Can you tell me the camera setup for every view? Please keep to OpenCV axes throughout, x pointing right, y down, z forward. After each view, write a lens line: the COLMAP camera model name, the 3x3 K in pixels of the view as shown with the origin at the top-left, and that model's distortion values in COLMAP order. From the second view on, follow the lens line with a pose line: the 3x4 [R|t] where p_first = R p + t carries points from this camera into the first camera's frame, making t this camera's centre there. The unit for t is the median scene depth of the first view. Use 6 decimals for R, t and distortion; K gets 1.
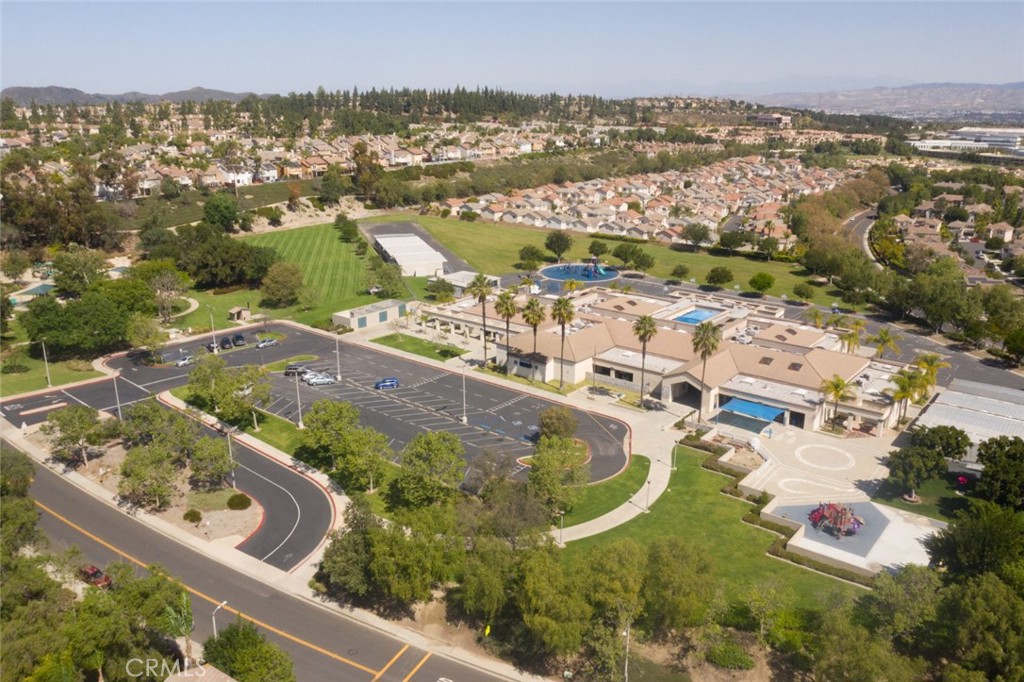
lens RADIAL K [[811.6, 0, 512.0], [0, 811.6, 341.0], [0, 0, 1]] dist [-0.034633, 0.003694]
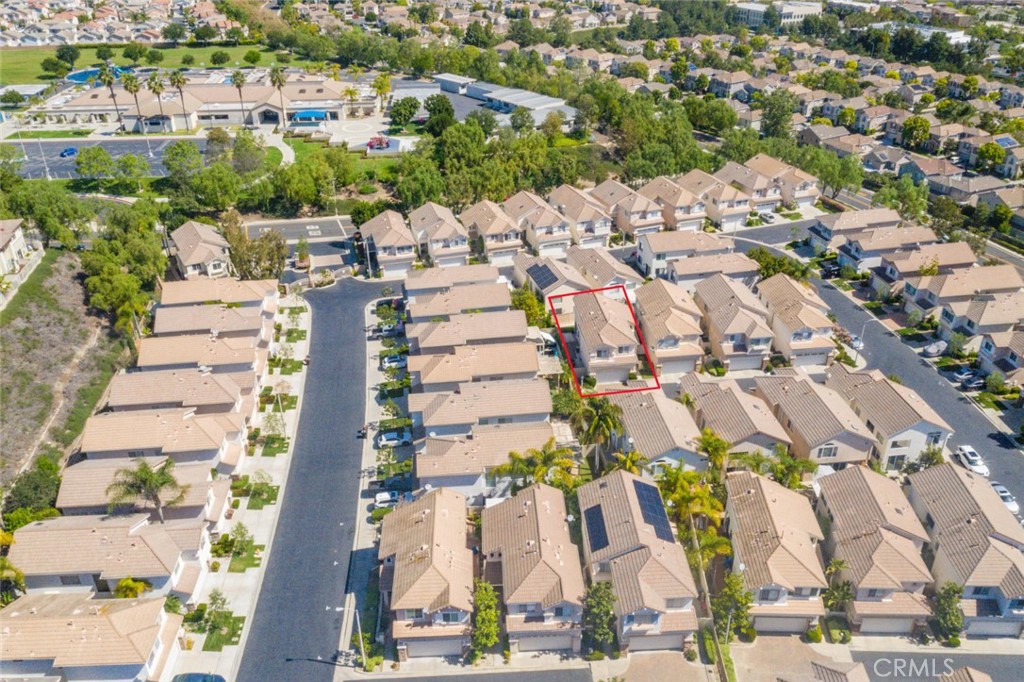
lens RADIAL K [[811.6, 0, 512.0], [0, 811.6, 341.0], [0, 0, 1]] dist [-0.034633, 0.003694]
pose [[0.734718, -0.336029, 0.589299, -0.505772], [0.195706, 0.936755, 0.290156, 0.102974], [-0.649529, -0.097854, 0.754013, -0.583363]]
